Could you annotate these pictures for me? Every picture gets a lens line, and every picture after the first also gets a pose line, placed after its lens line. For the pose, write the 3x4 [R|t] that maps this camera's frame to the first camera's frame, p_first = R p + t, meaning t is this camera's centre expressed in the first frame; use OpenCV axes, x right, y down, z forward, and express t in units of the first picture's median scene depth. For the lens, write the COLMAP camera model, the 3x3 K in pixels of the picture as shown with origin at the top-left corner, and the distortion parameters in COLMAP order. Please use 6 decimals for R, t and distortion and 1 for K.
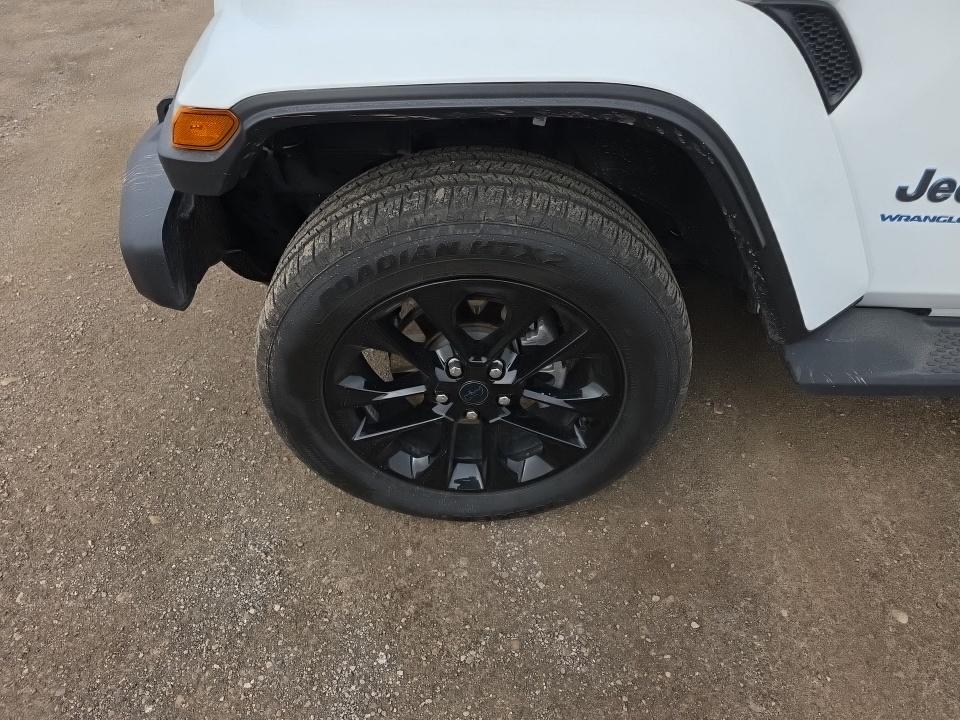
lens RADIAL K [[653.4, 0, 477.4], [0, 653.4, 371.6], [0, 0, 1]] dist [0.049478, -0.041704]
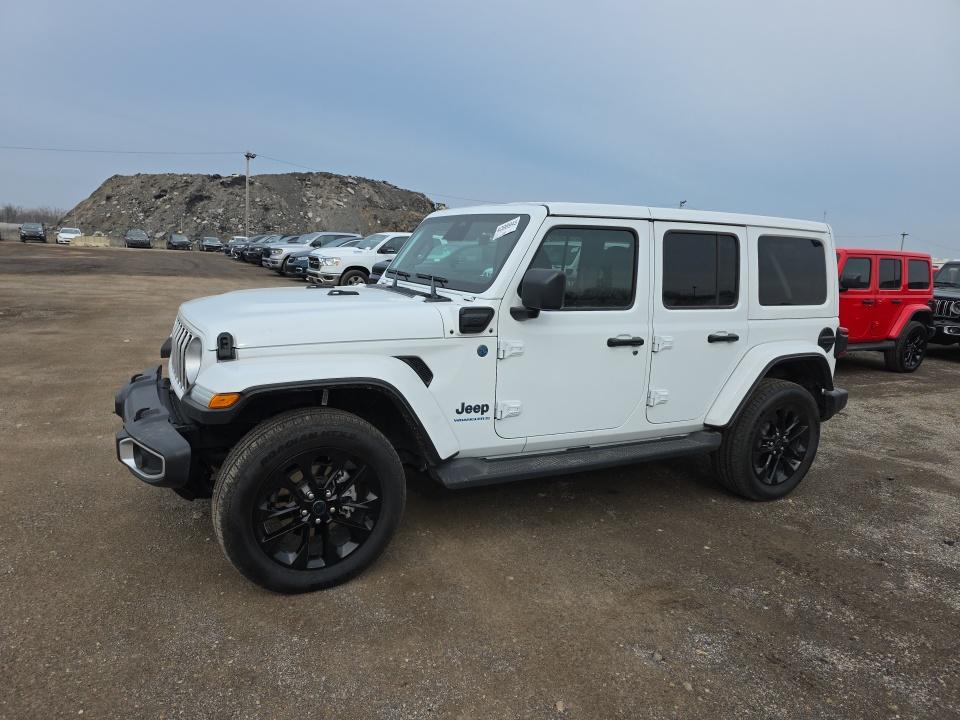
lens RADIAL K [[653.4, 0, 477.4], [0, 653.4, 371.6], [0, 0, 1]] dist [0.049478, -0.041704]
pose [[0.881721, -0.041614, 0.469933, -0.590715], [0.276754, 0.852325, -0.443790, 0.819830], [-0.382067, 0.521354, 0.763030, -1.237369]]
